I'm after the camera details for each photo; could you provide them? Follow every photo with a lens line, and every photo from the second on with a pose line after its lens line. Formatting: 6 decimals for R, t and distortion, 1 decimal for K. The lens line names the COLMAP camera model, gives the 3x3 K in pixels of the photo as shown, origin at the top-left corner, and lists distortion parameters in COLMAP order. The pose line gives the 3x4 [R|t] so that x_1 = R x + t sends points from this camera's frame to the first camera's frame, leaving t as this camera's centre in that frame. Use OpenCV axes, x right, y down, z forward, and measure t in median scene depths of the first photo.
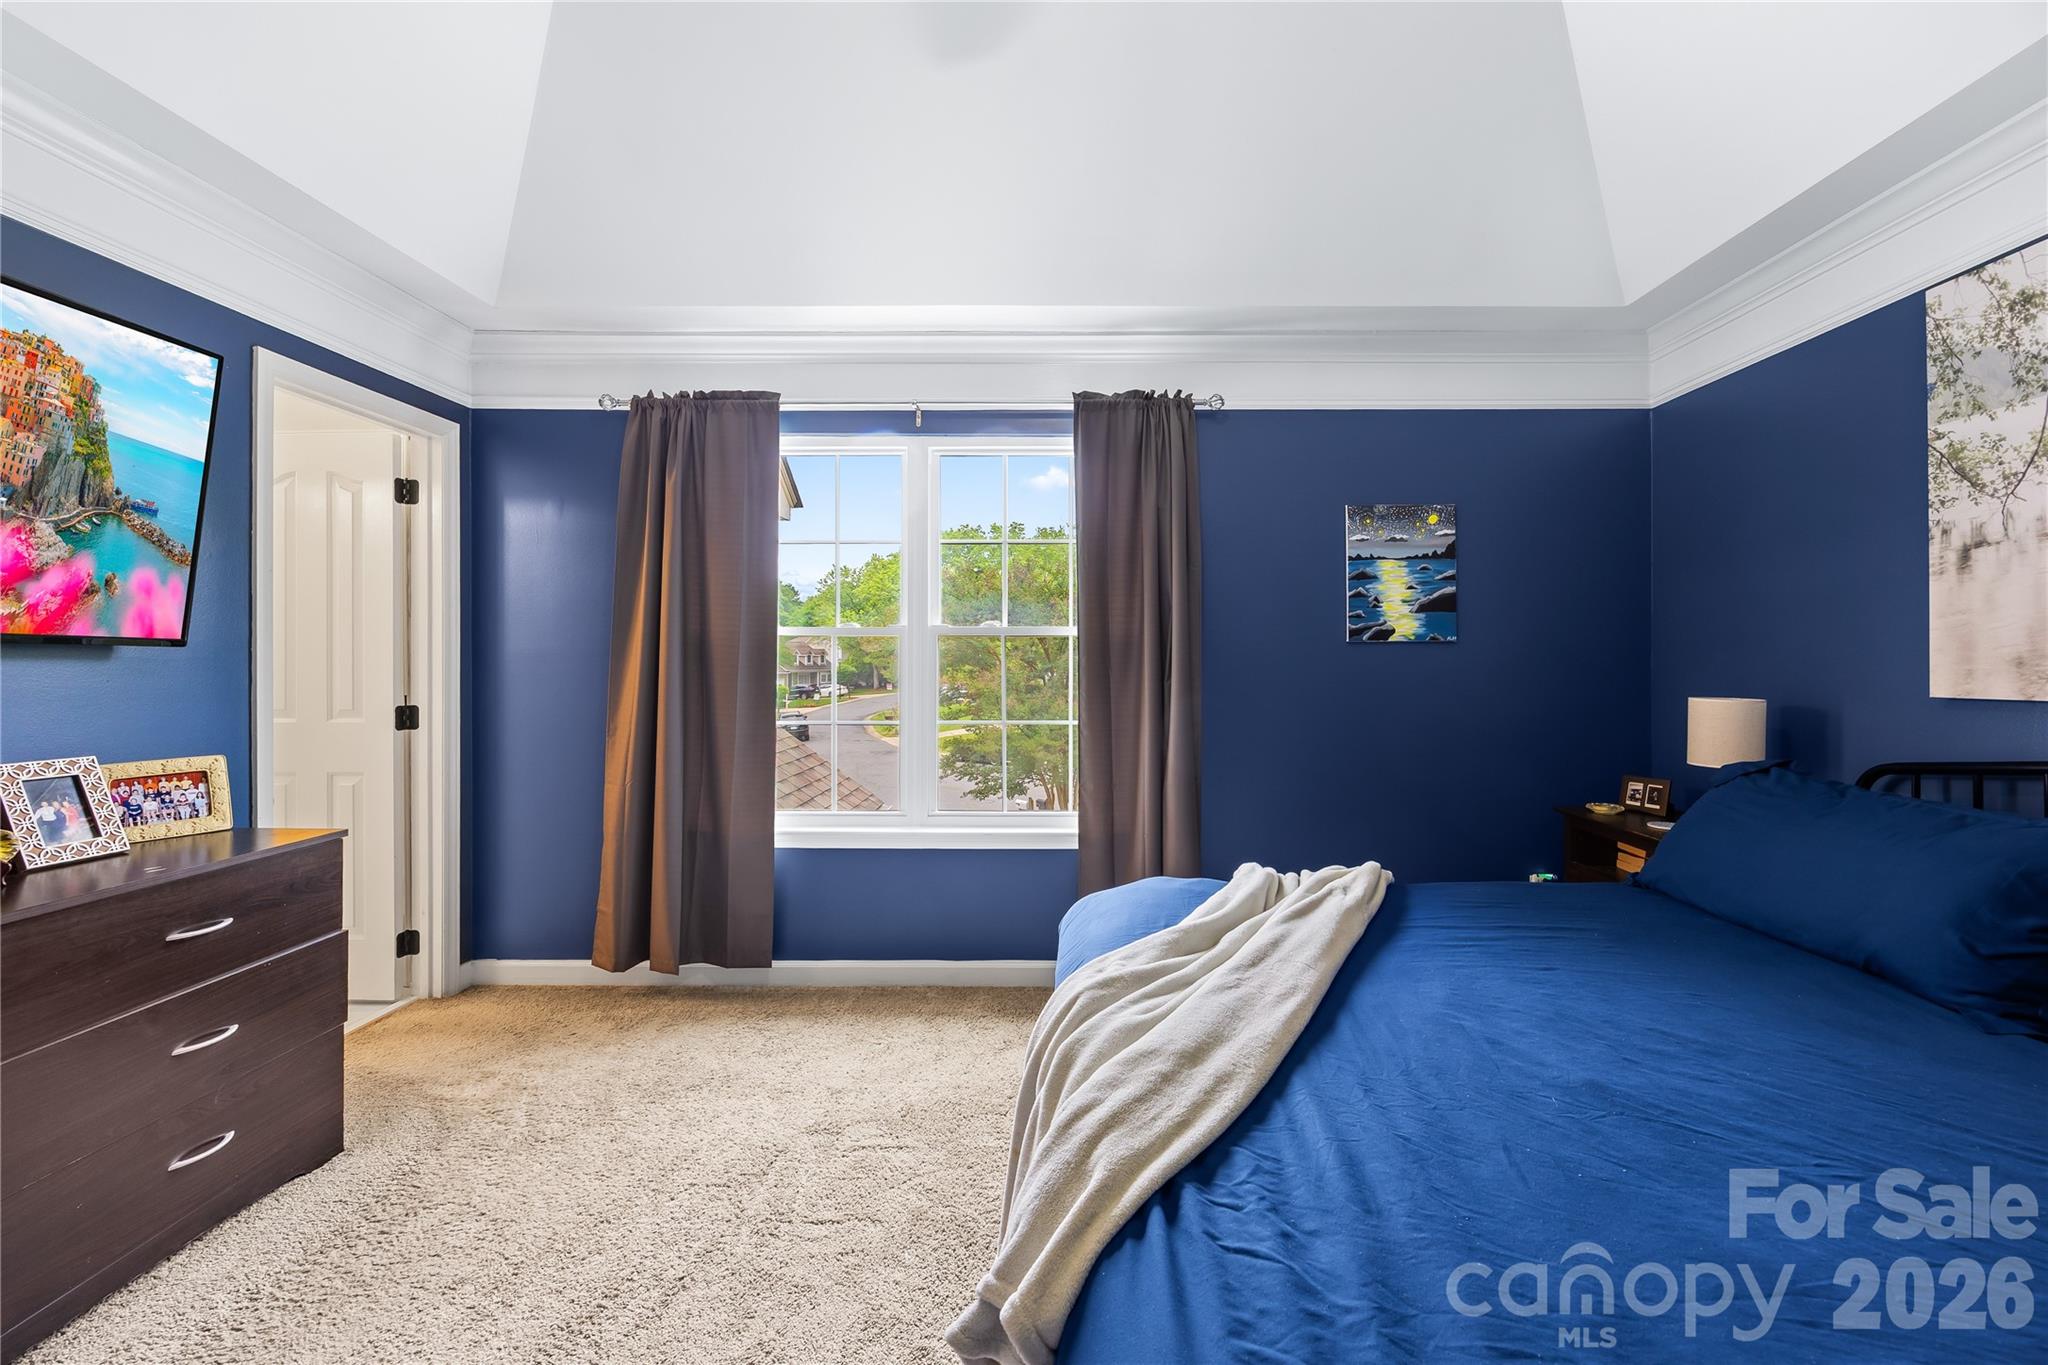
lens RADIAL K [[793.0, 0, 1024.0], [0, 793.0, 682.5], [0, 0, 1]] dist [-0.003815, 0.000145]
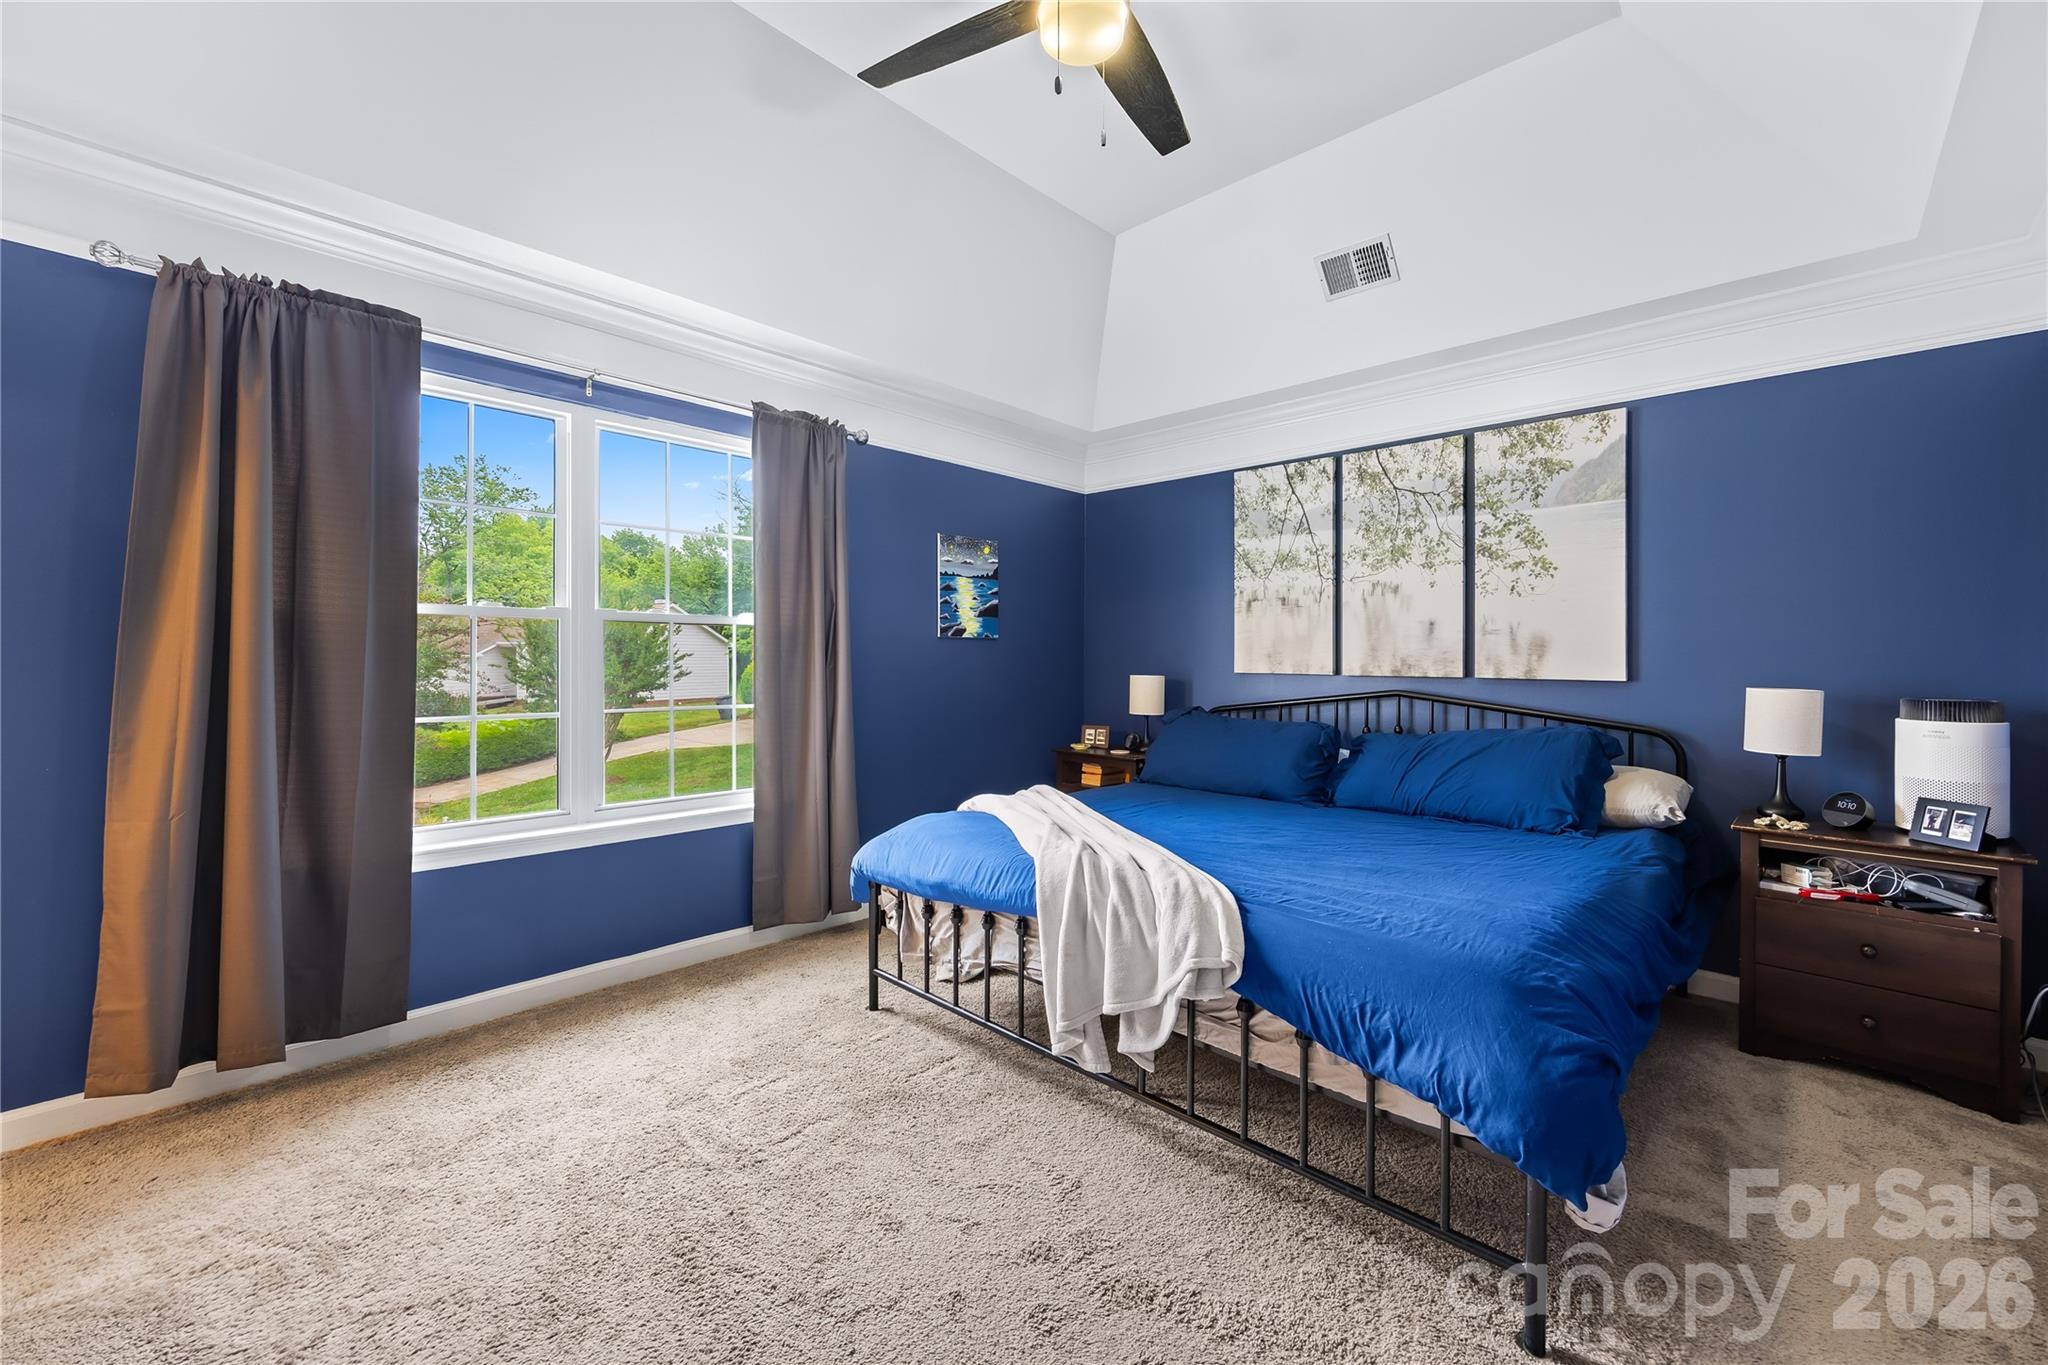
lens RADIAL K [[793.0, 0, 1024.0], [0, 793.0, 682.5], [0, 0, 1]] dist [-0.003815, 0.000145]
pose [[0.695408, -0.017571, 0.718400, -0.465490], [0.007964, 0.999828, 0.016745, 0.003719], [-0.718571, -0.005923, 0.695429, -0.022000]]
